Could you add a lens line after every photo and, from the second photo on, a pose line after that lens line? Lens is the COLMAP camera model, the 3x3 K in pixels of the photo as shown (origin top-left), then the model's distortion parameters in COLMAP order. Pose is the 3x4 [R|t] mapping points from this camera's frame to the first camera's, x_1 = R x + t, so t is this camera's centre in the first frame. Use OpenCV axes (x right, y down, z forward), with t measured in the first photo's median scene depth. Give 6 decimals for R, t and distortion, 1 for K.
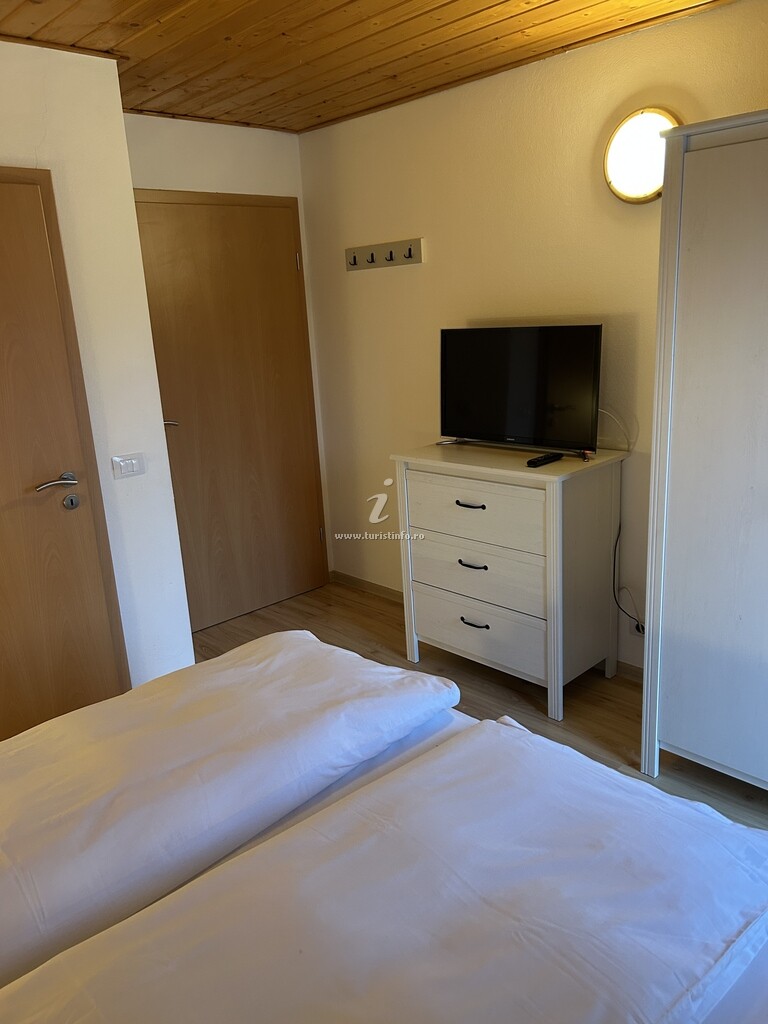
lens RADIAL K [[779.9, 0, 369.7], [0, 779.9, 526.7], [0, 0, 1]] dist [0.012261, 0.008429]
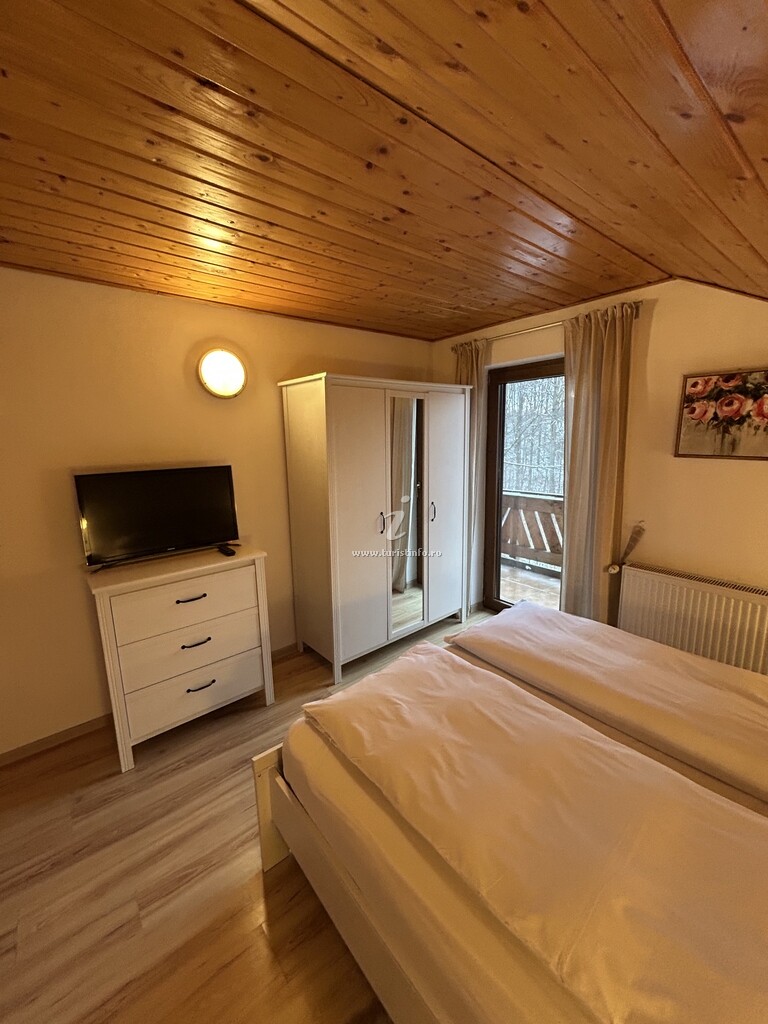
lens RADIAL K [[404.2, 0, 379.6], [0, 404.2, 511.0], [0, 0, 1]] dist [-0.006187, -0.000143]
pose [[0.072930, -0.125360, 0.989427, -0.521685], [0.290386, 0.951756, 0.099183, -0.149168], [-0.954126, 0.280082, 0.105814, 0.594078]]
